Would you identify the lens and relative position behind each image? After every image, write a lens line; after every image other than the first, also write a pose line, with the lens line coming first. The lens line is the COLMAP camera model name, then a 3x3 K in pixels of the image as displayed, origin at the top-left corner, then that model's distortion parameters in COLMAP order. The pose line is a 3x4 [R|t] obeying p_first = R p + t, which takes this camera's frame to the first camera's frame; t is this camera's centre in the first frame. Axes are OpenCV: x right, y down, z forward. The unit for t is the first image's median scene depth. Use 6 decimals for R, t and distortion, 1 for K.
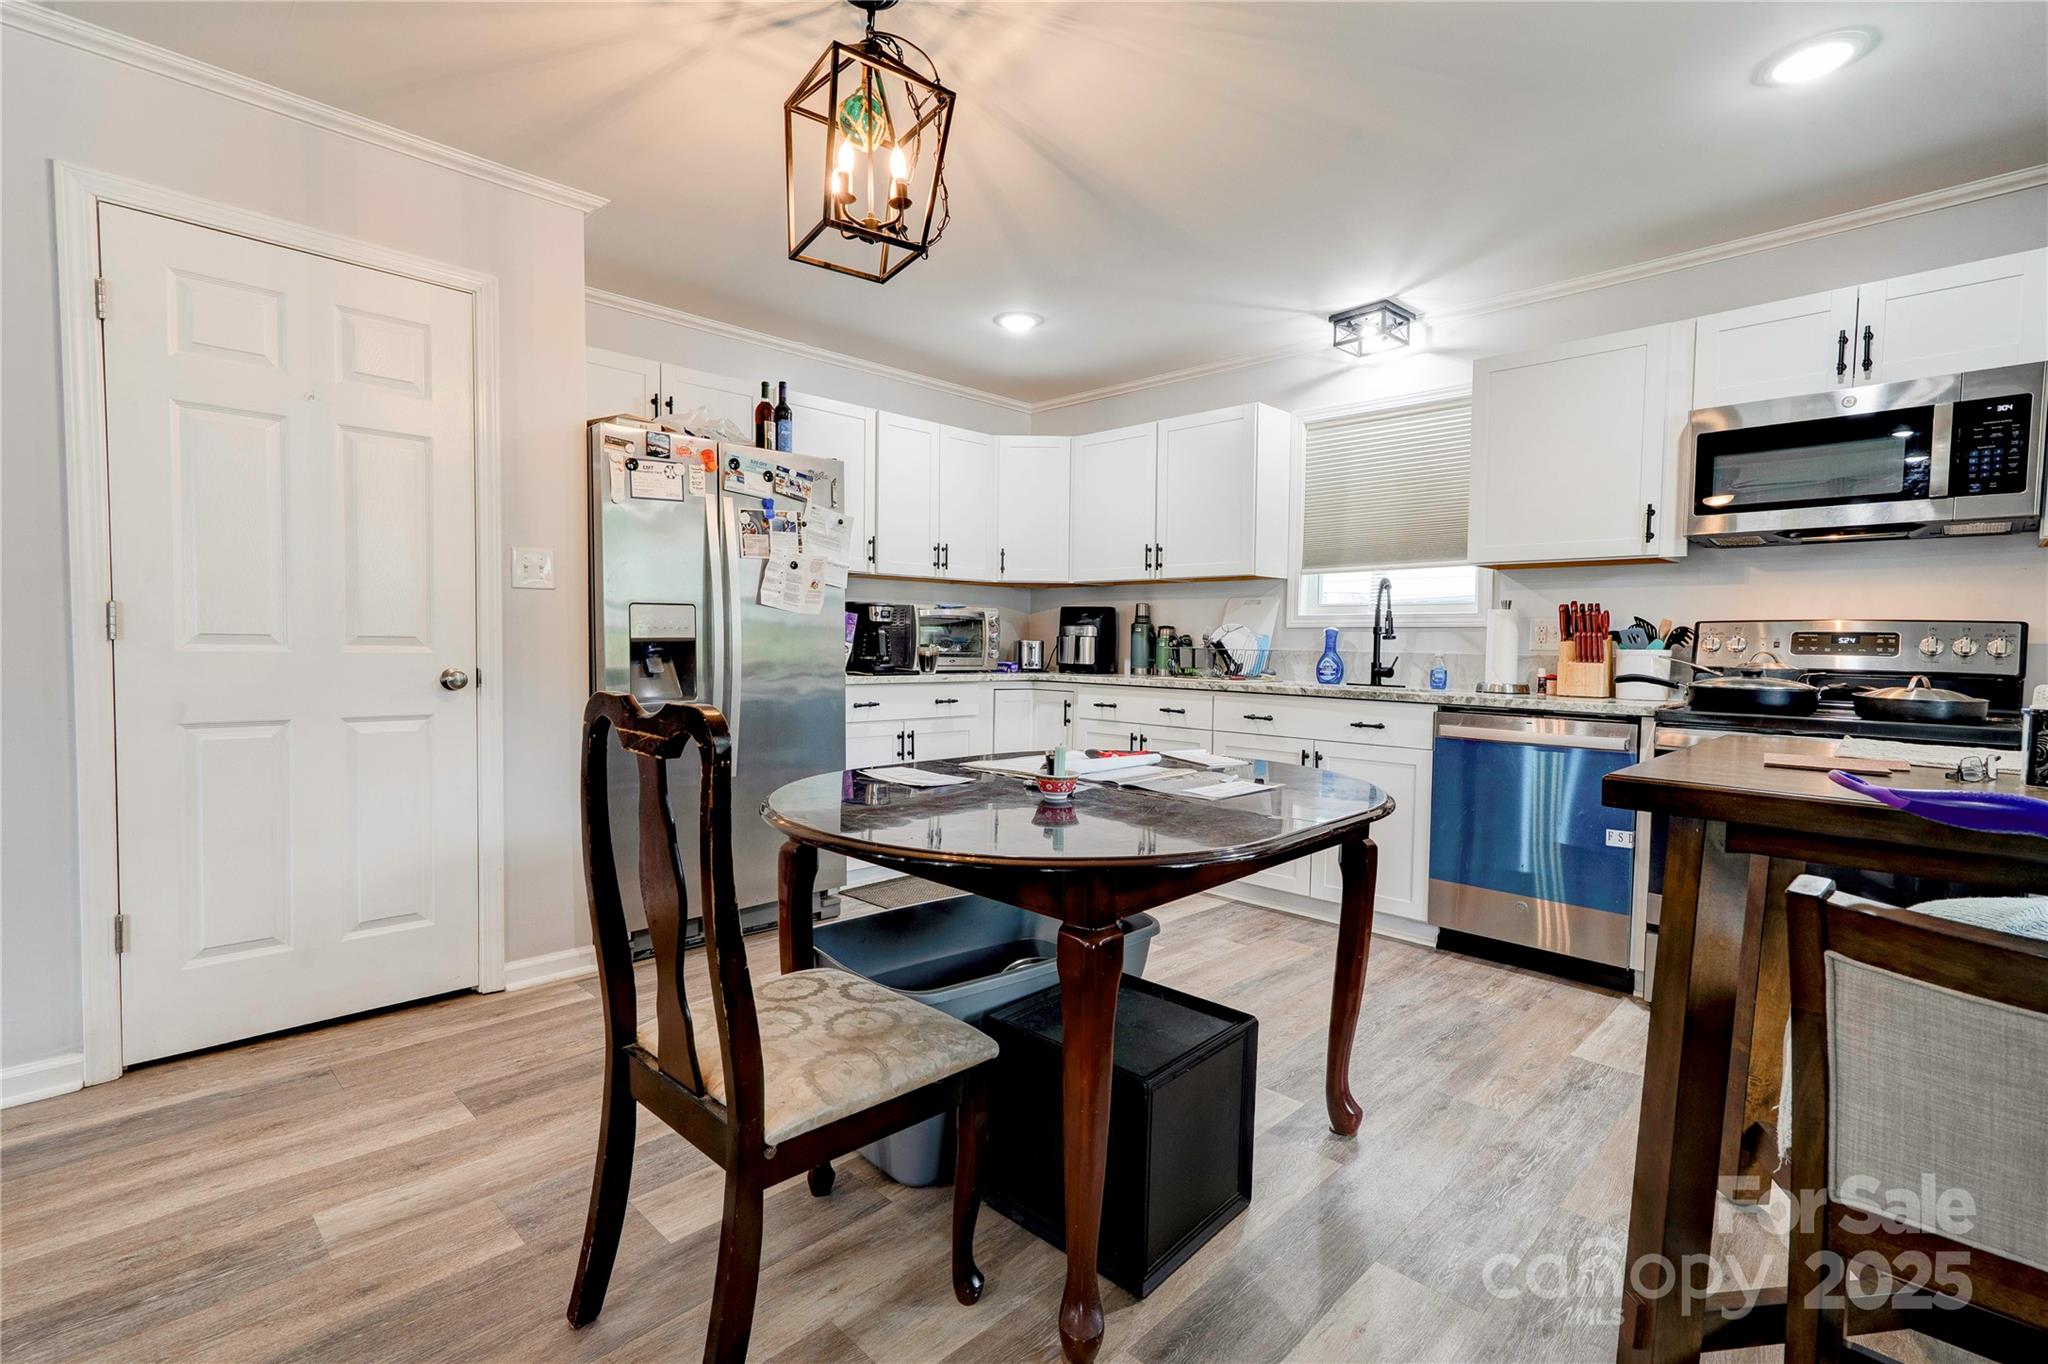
lens RADIAL K [[945.1, 0, 1016.5], [0, 945.1, 675.0], [0, 0, 1]] dist [0.000475, 0.008682]
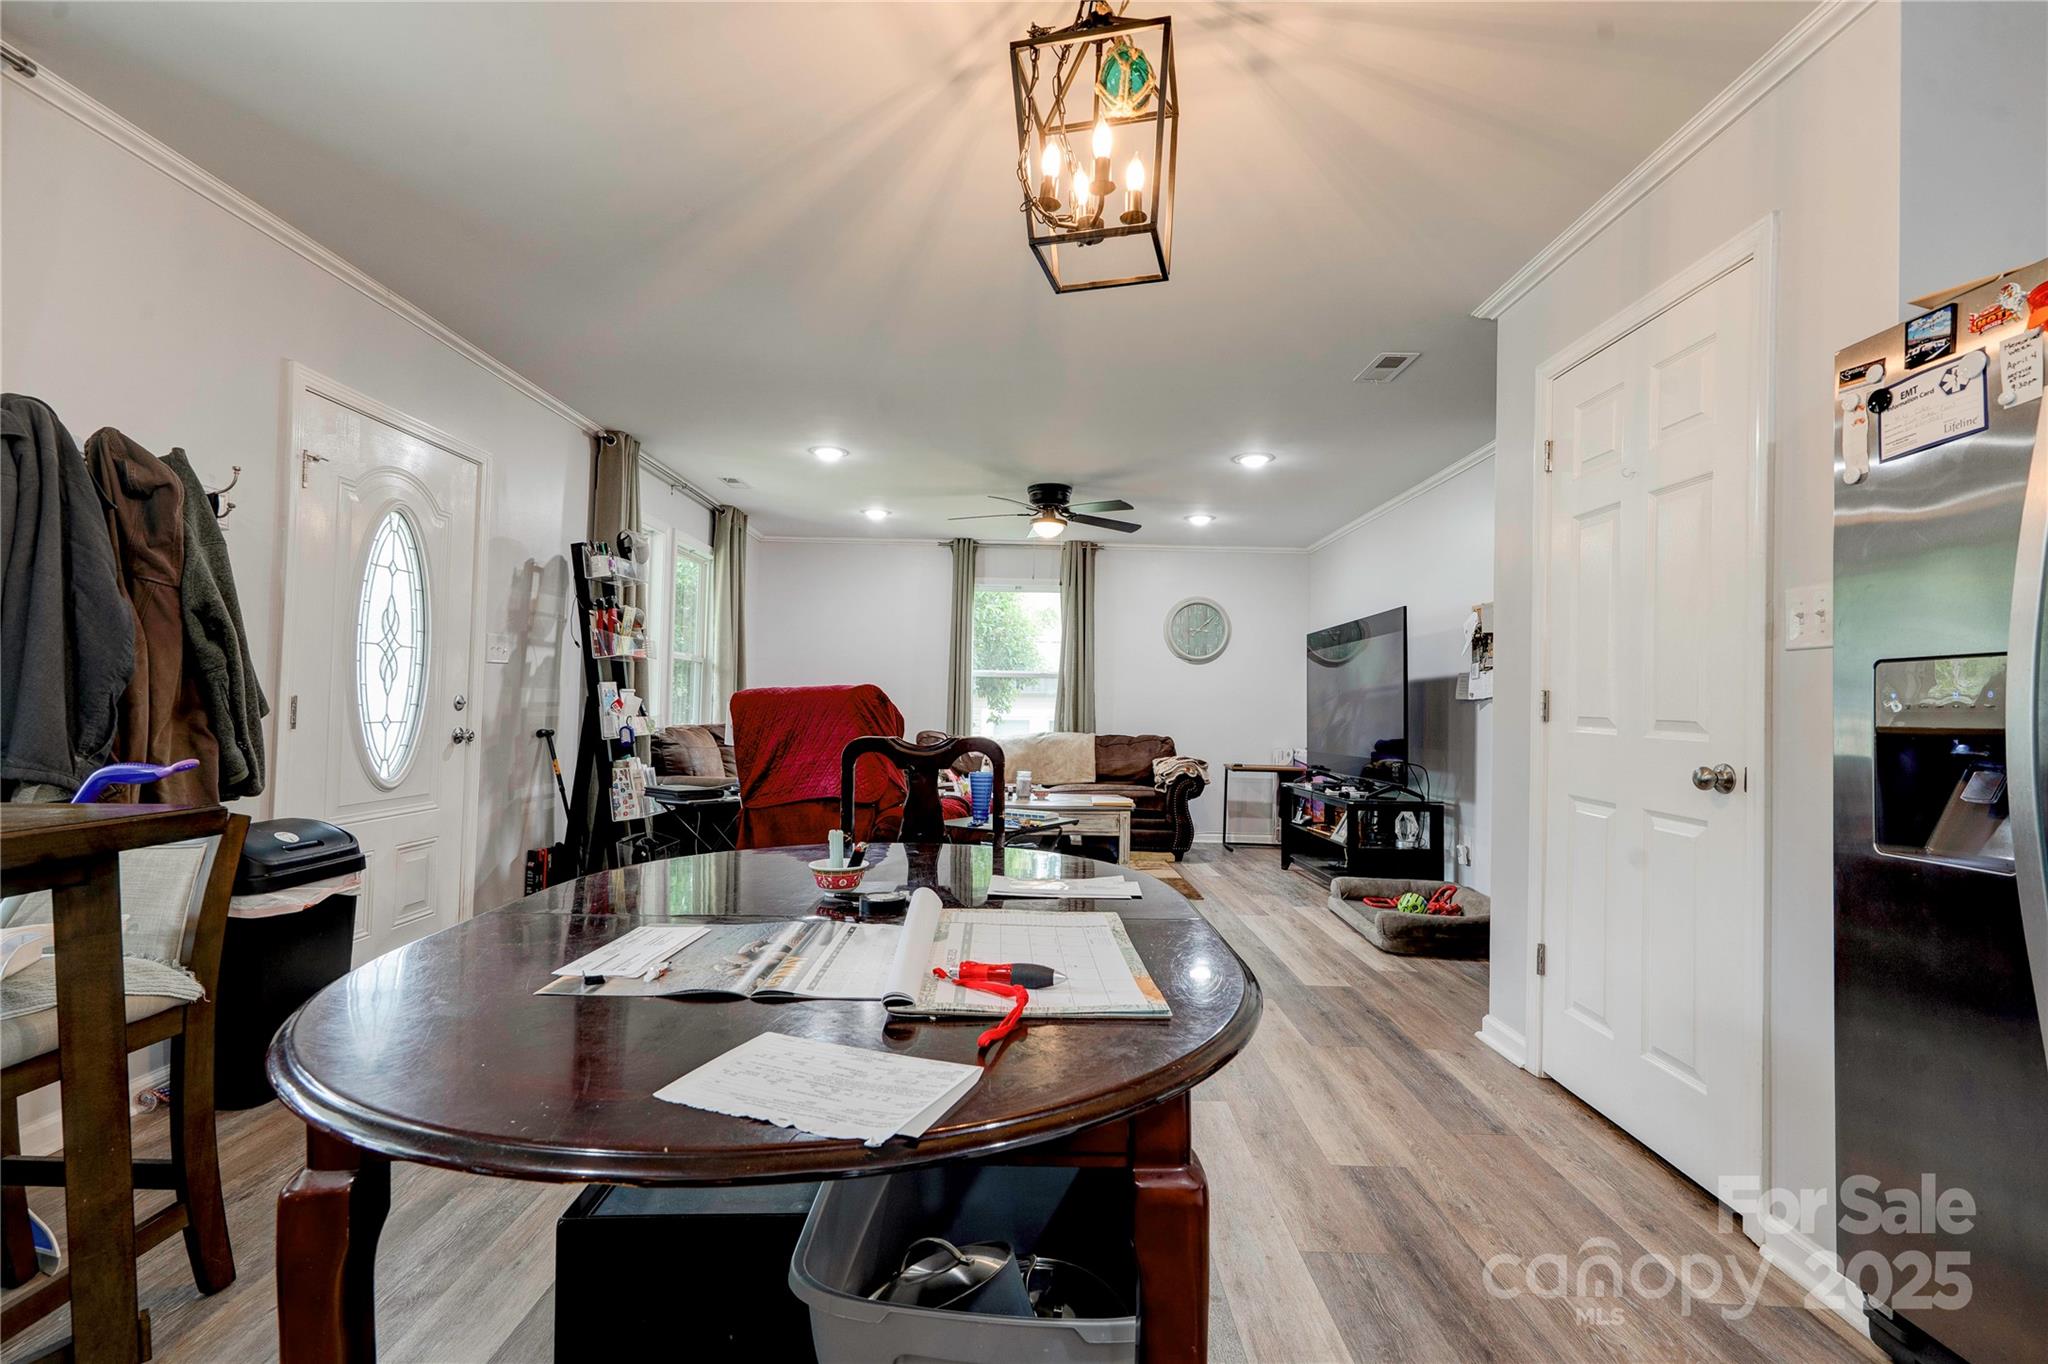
lens RADIAL K [[945.1, 0, 1013.4], [0, 945.1, 685.3], [0, 0, 1]] dist [0.000475, 0.008682]
pose [[-0.728722, -0.036483, -0.683837, 0.365838], [-0.052458, 0.998620, 0.002625, -0.046003], [0.682798, 0.037786, -0.729630, 1.260319]]
